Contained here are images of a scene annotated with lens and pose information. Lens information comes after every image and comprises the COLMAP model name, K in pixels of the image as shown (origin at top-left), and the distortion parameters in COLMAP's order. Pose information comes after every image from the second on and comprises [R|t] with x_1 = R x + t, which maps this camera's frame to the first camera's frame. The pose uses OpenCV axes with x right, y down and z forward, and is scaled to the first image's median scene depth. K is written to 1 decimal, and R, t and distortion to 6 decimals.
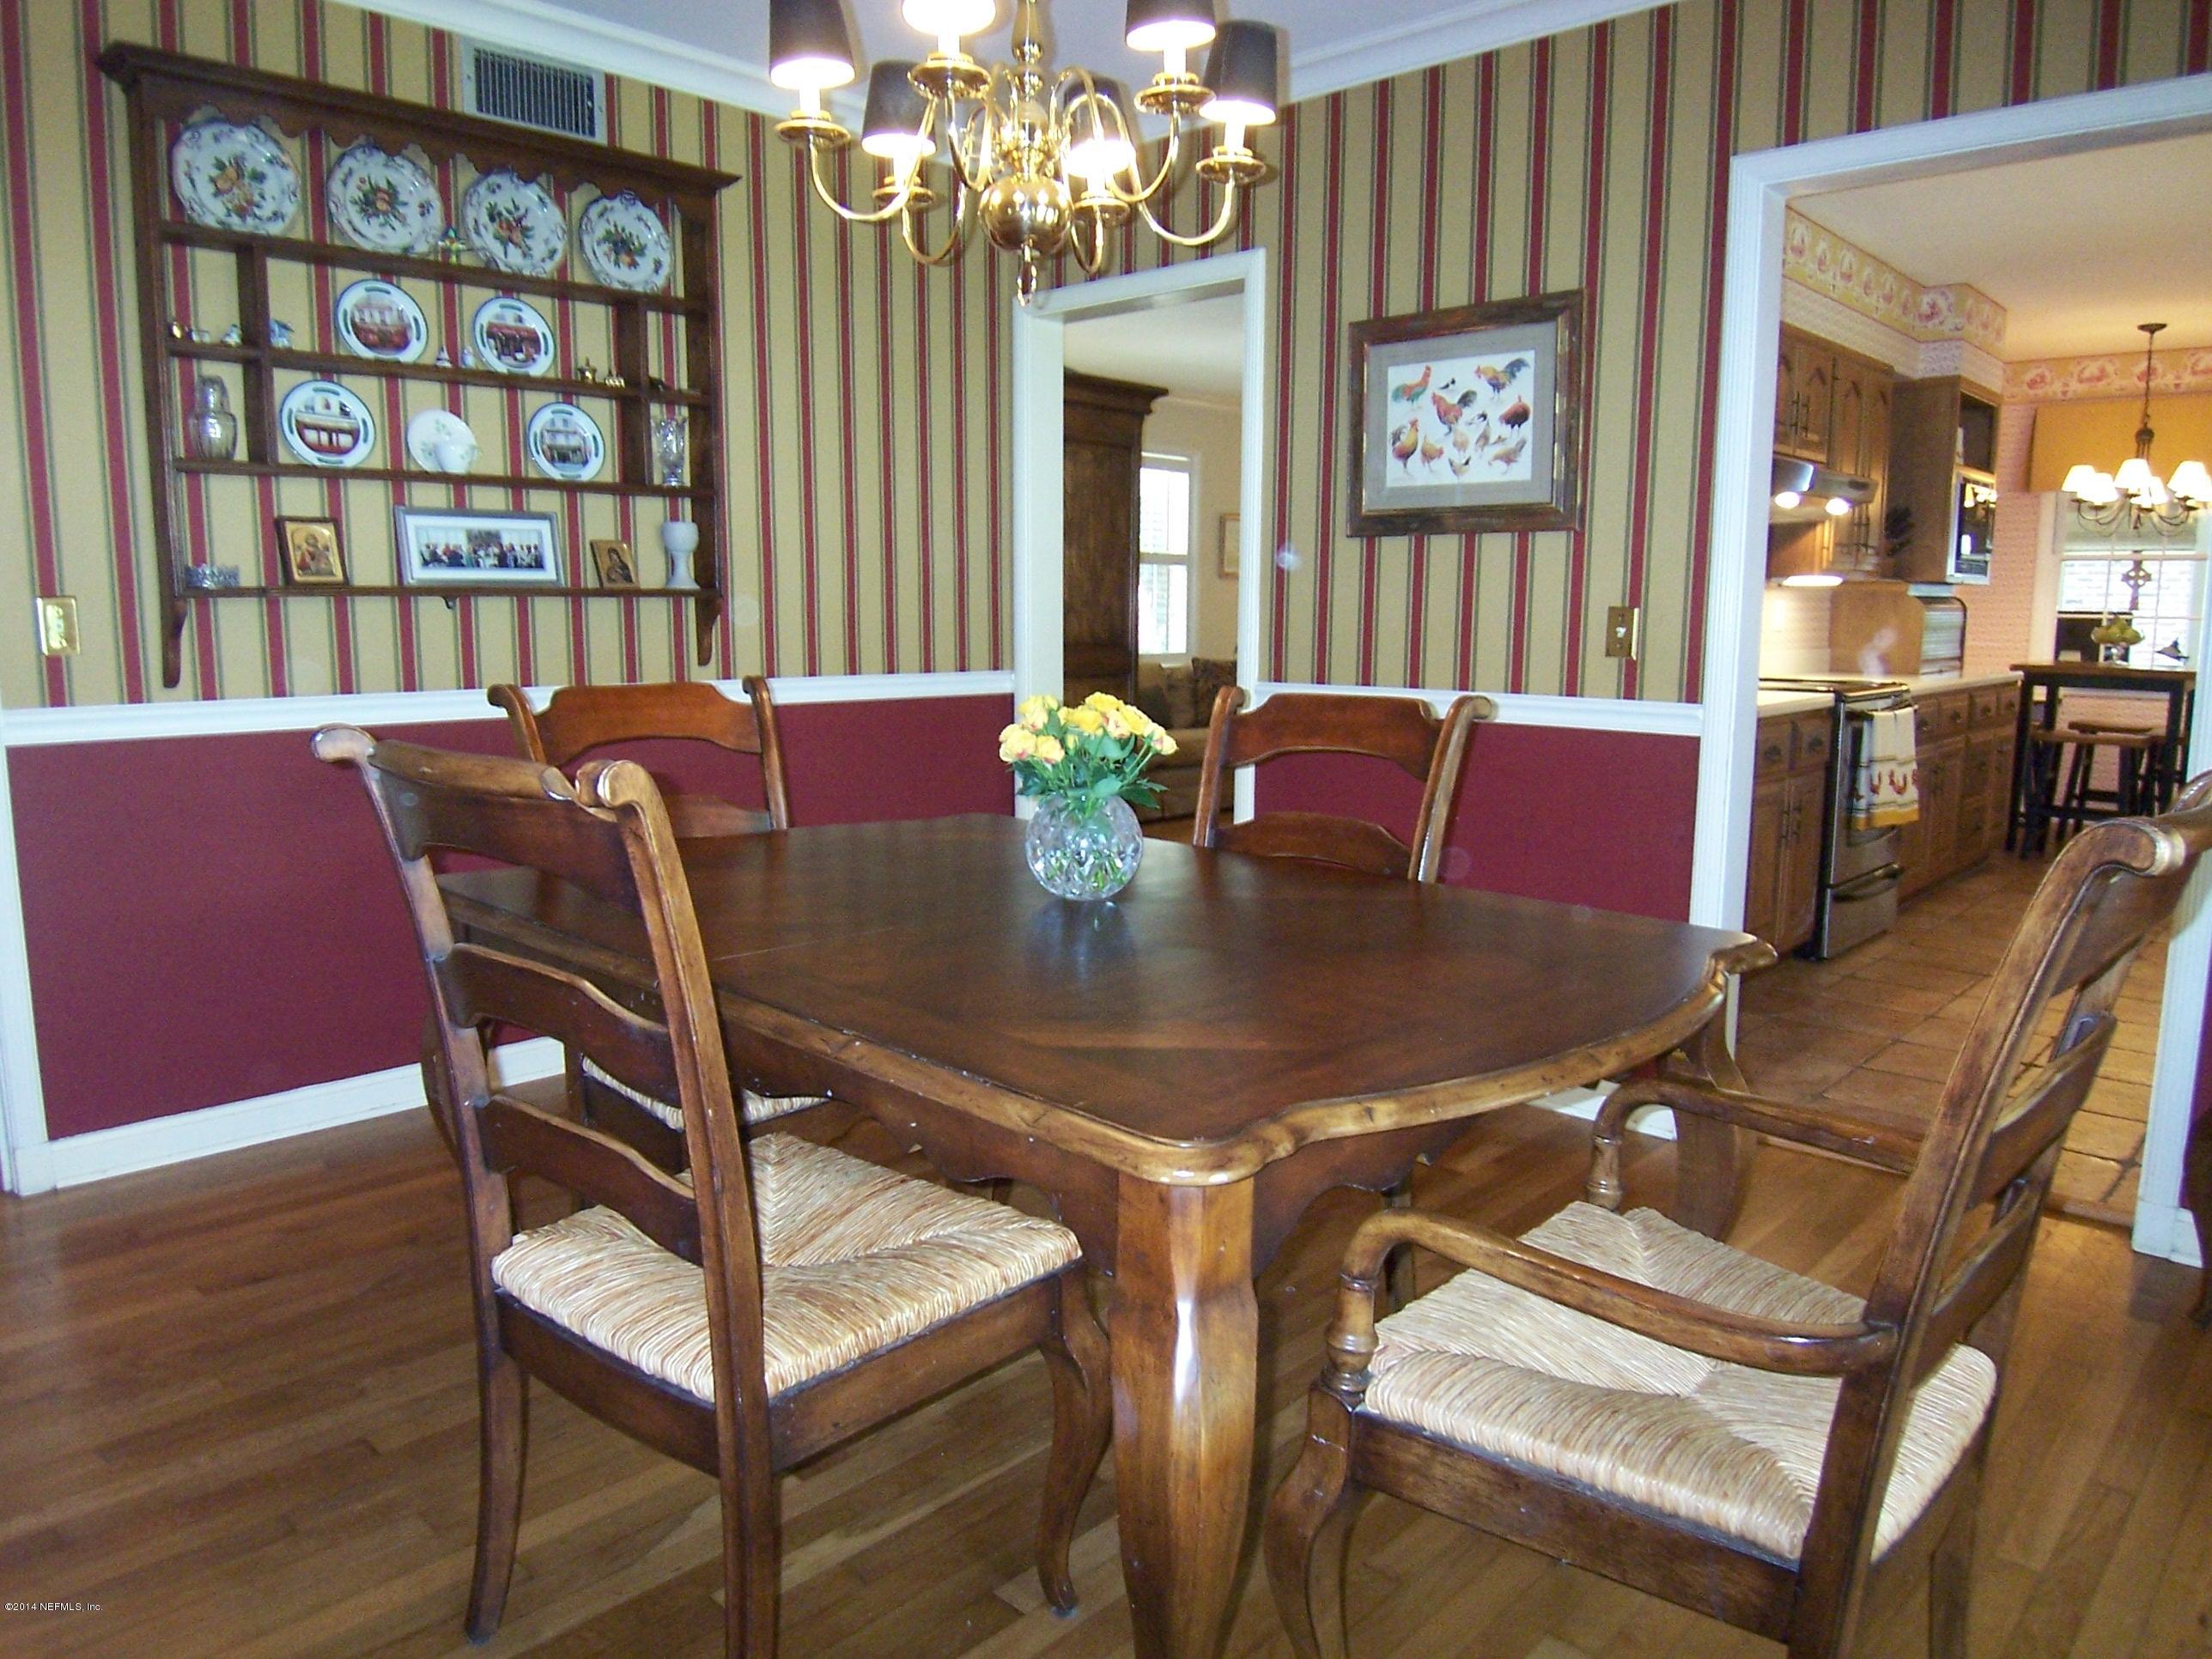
lens RADIAL K [[1468.4, 0, 1095.3], [0, 1468.4, 828.5], [0, 0, 1]] dist [-0.040995, -0.016487]
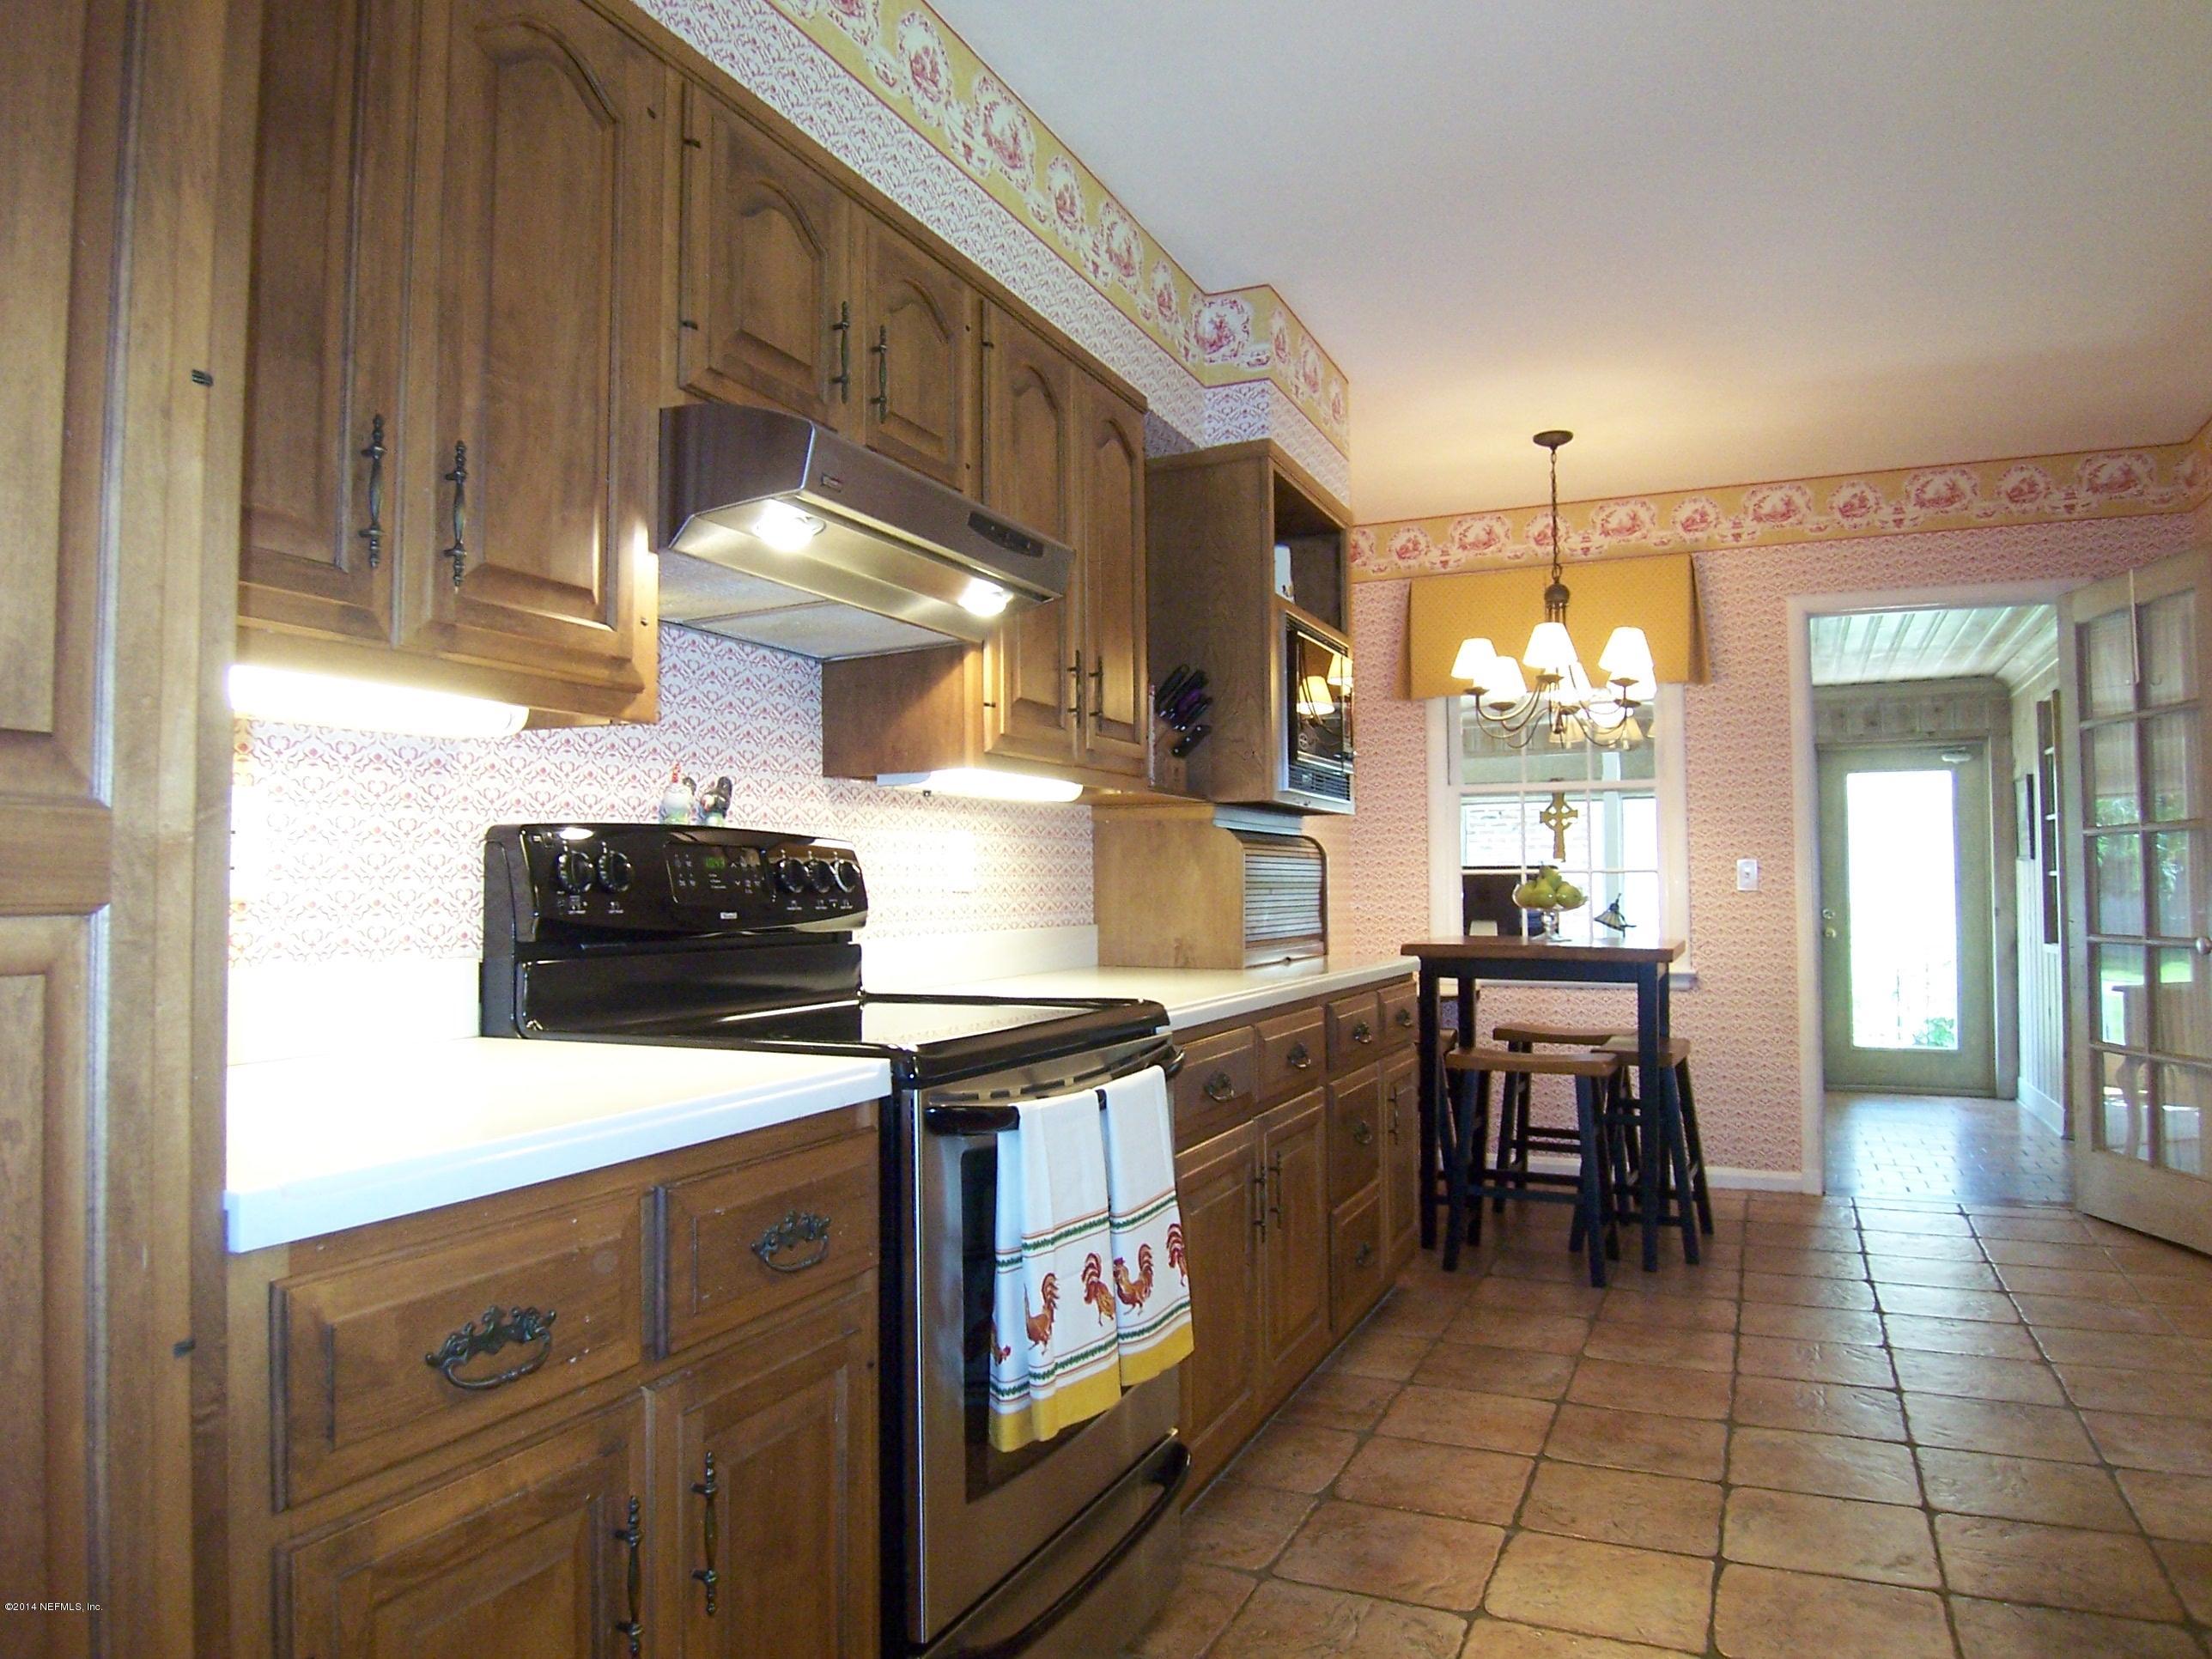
lens RADIAL K [[1468.4, 0, 1109.1], [0, 1468.4, 829.0], [0, 0, 1]] dist [-0.040995, -0.016487]
pose [[0.939995, 0.008593, 0.341081, 0.310094], [0.056913, 0.981728, -0.181581, -0.056996], [-0.336409, 0.190097, 0.922330, 0.462659]]
